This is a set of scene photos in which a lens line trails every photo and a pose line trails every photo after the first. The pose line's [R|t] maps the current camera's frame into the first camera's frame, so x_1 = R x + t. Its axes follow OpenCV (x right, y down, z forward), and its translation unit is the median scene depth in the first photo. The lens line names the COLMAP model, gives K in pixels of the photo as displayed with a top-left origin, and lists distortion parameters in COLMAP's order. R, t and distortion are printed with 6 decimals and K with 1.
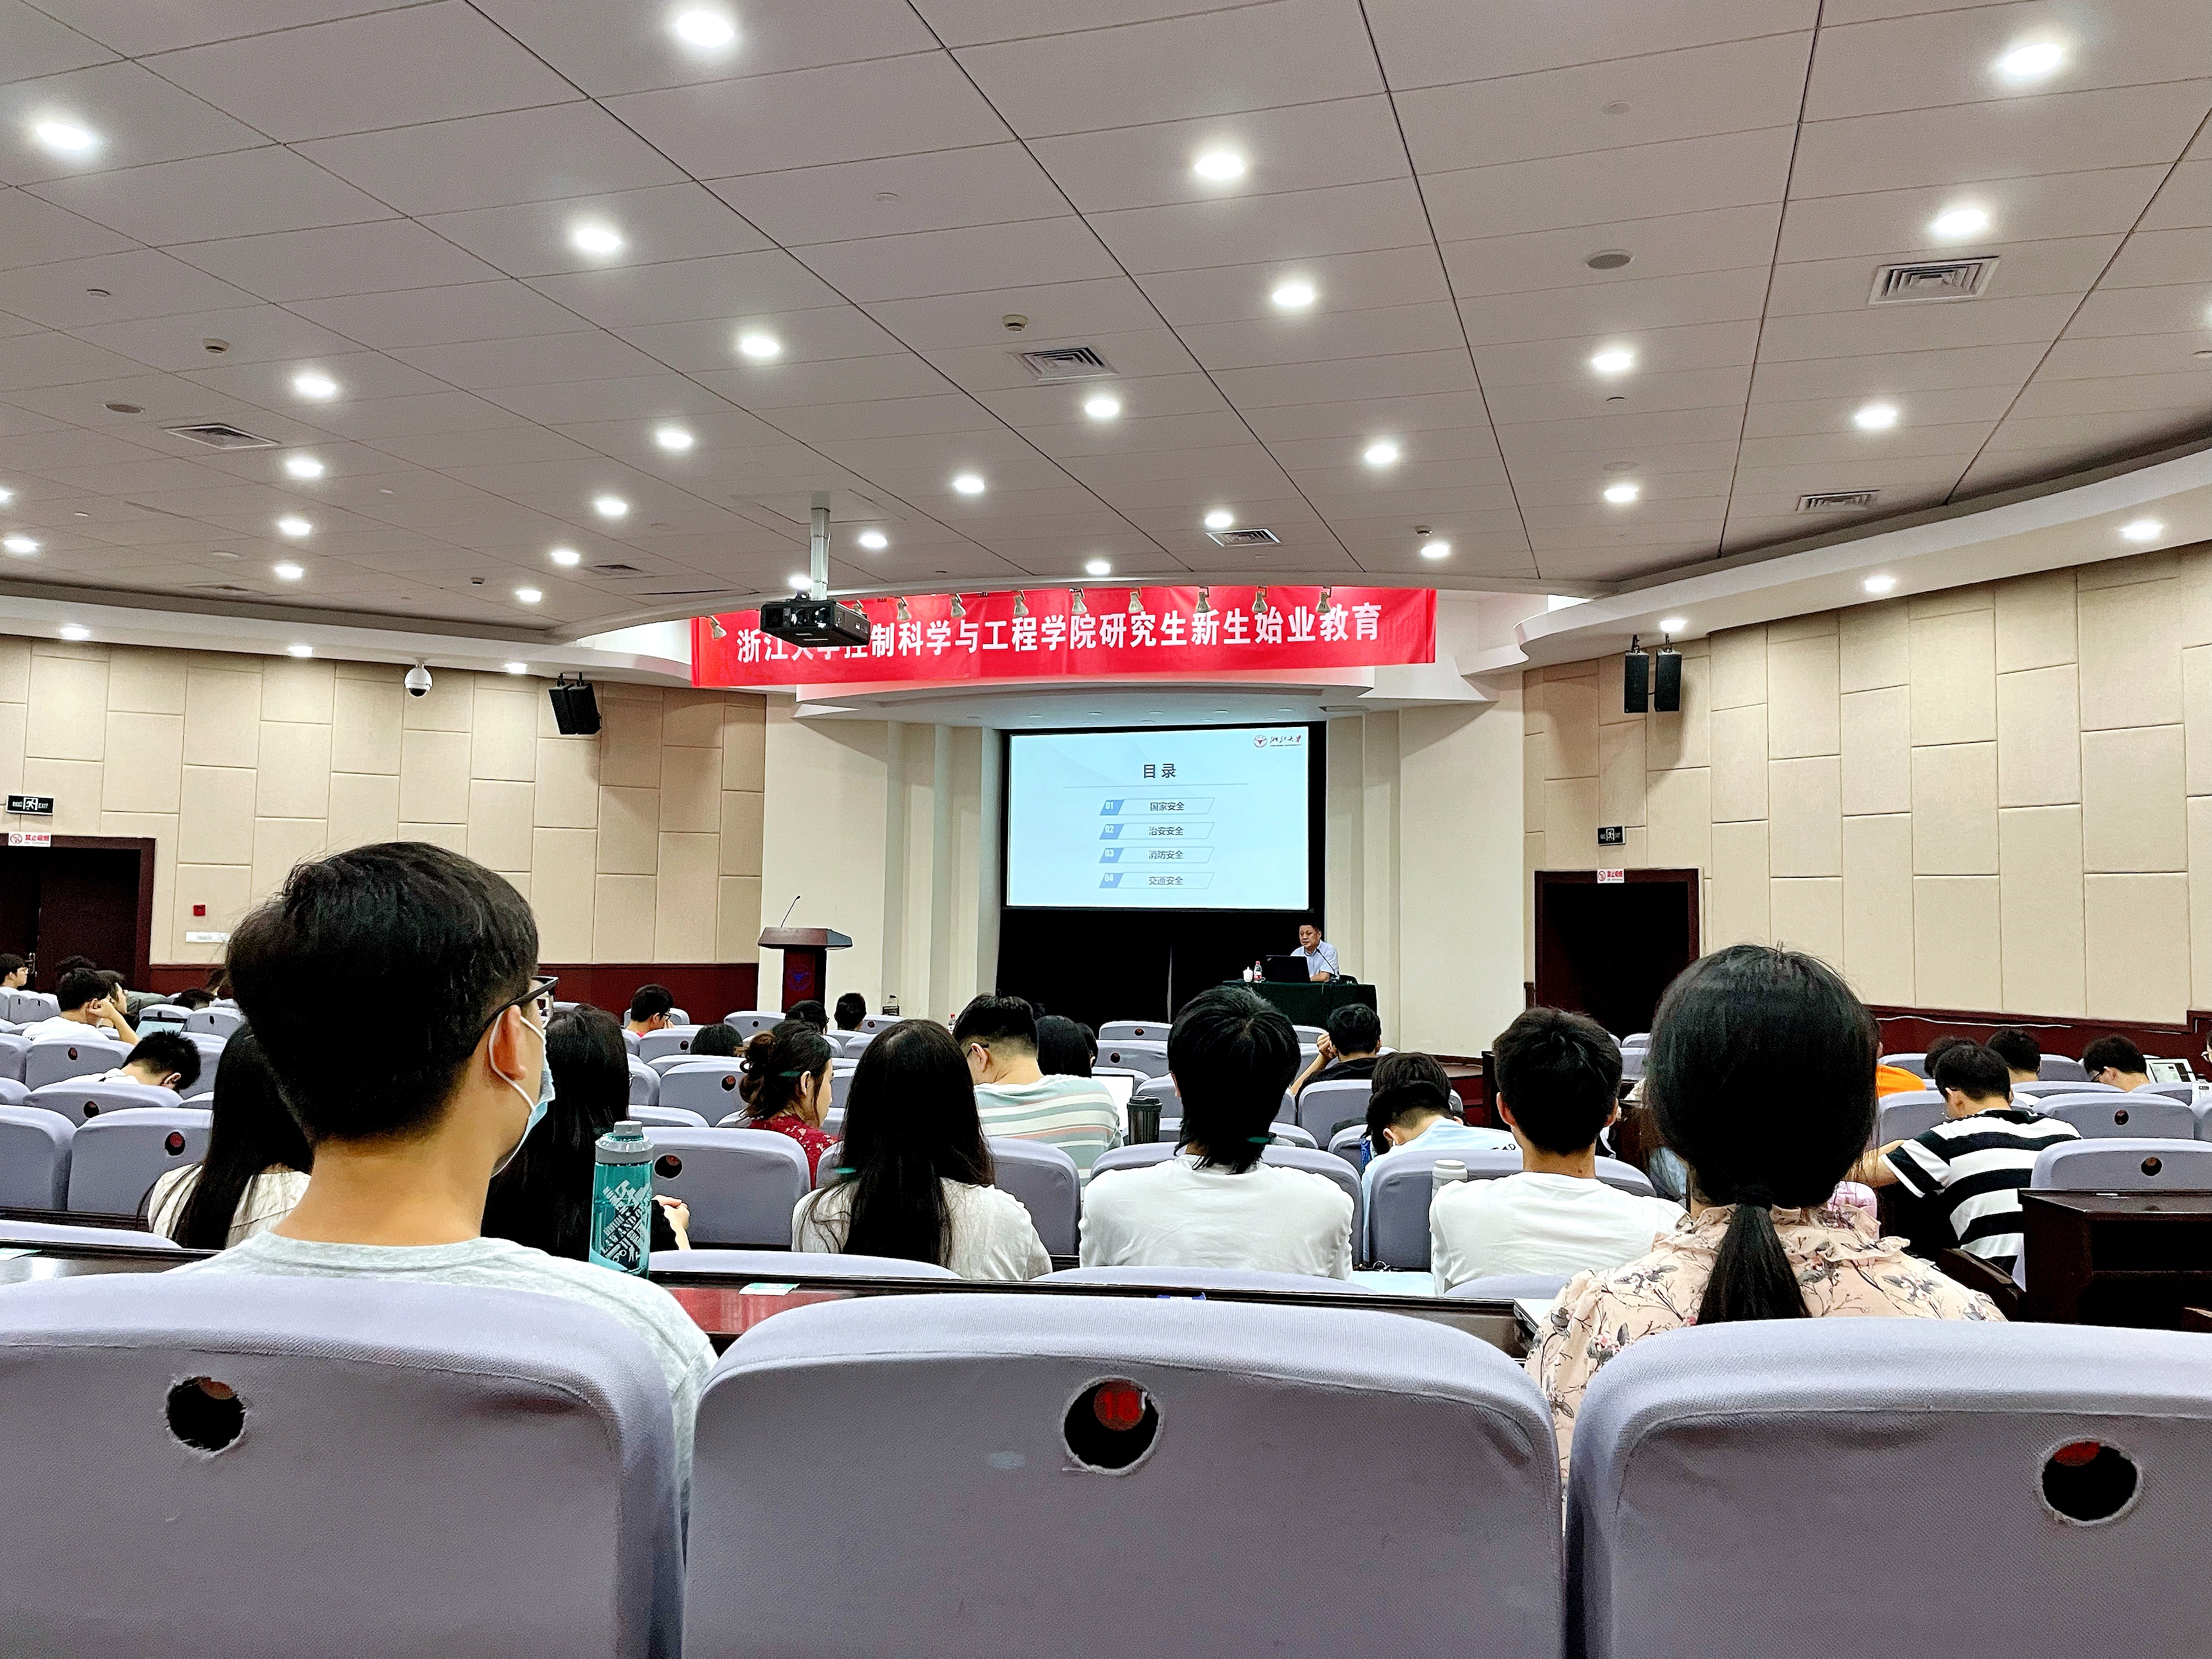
lens RADIAL K [[1684.9, 0, 1112.4], [0, 1684.9, 838.2], [0, 0, 1]] dist [0.051202, -0.001328]
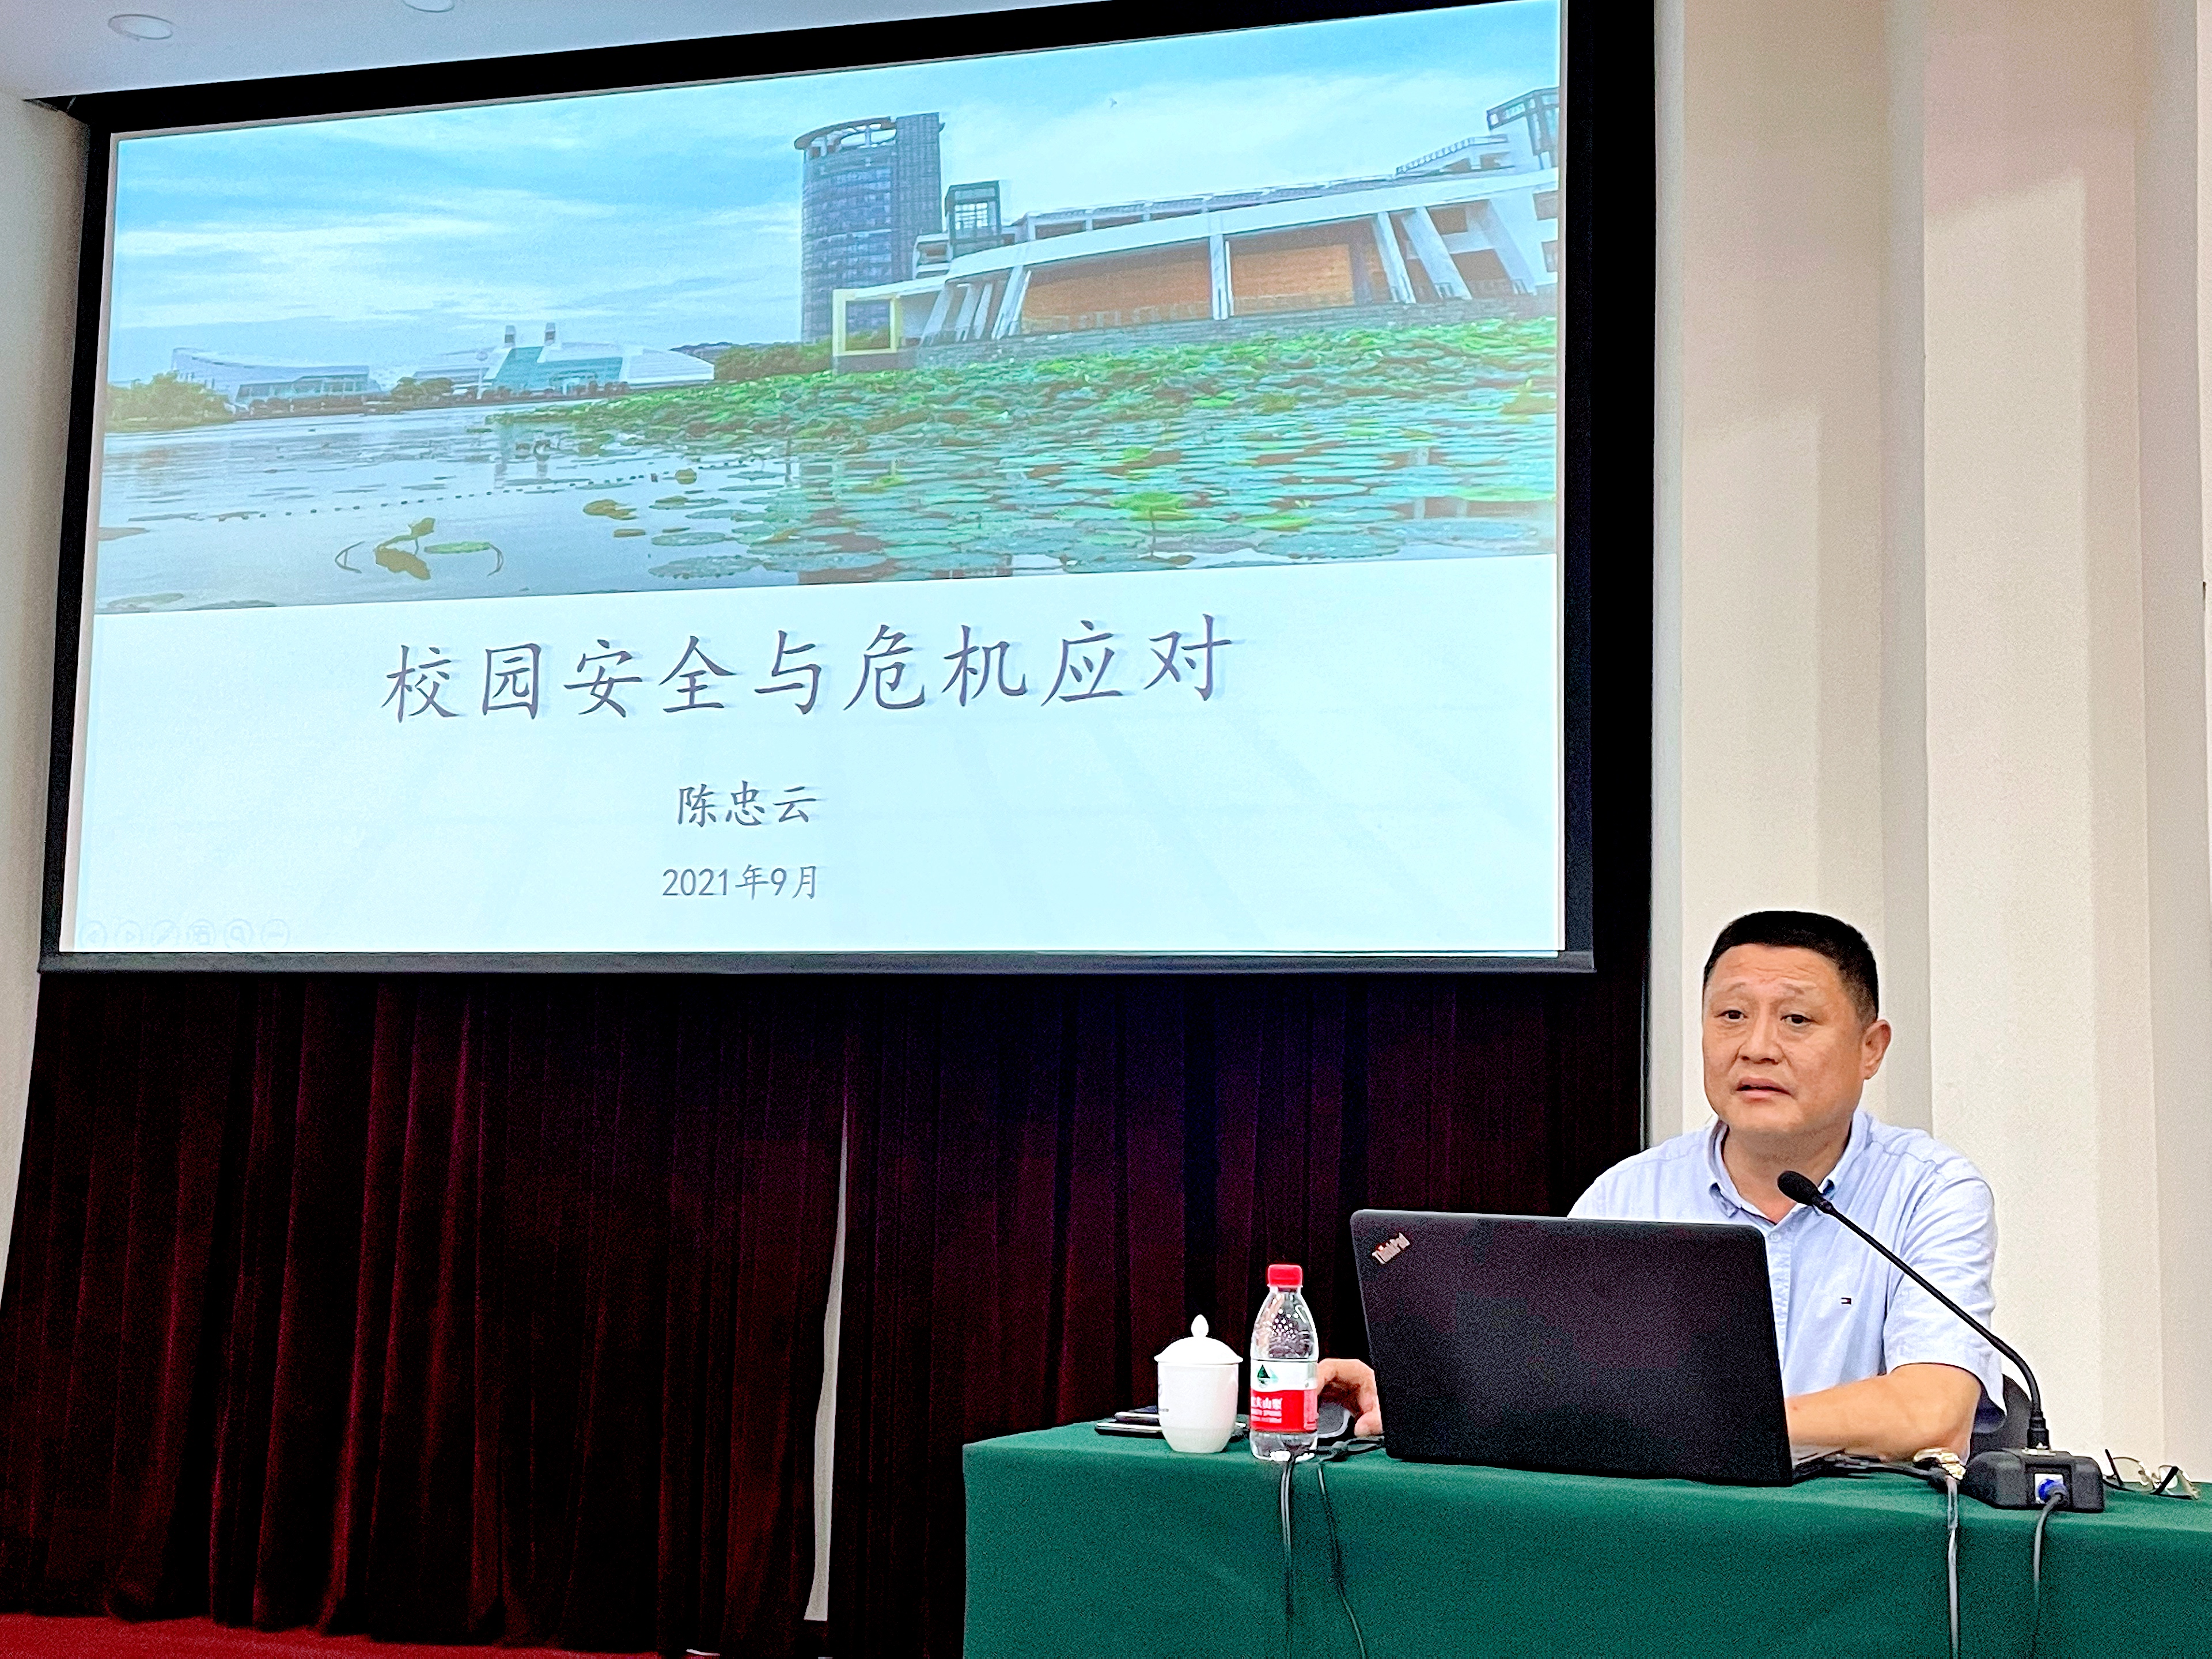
lens RADIAL K [[2906.6, 0, 1101.4], [0, 2906.6, 830.2], [0, 0, 1]] dist [0.080464, 0.000000]
pose [[0.999704, 0.011257, 0.021591, 0.069941], [-0.009988, 0.998266, -0.058014, 0.056262], [-0.022206, 0.057781, 0.998082, 0.812324]]
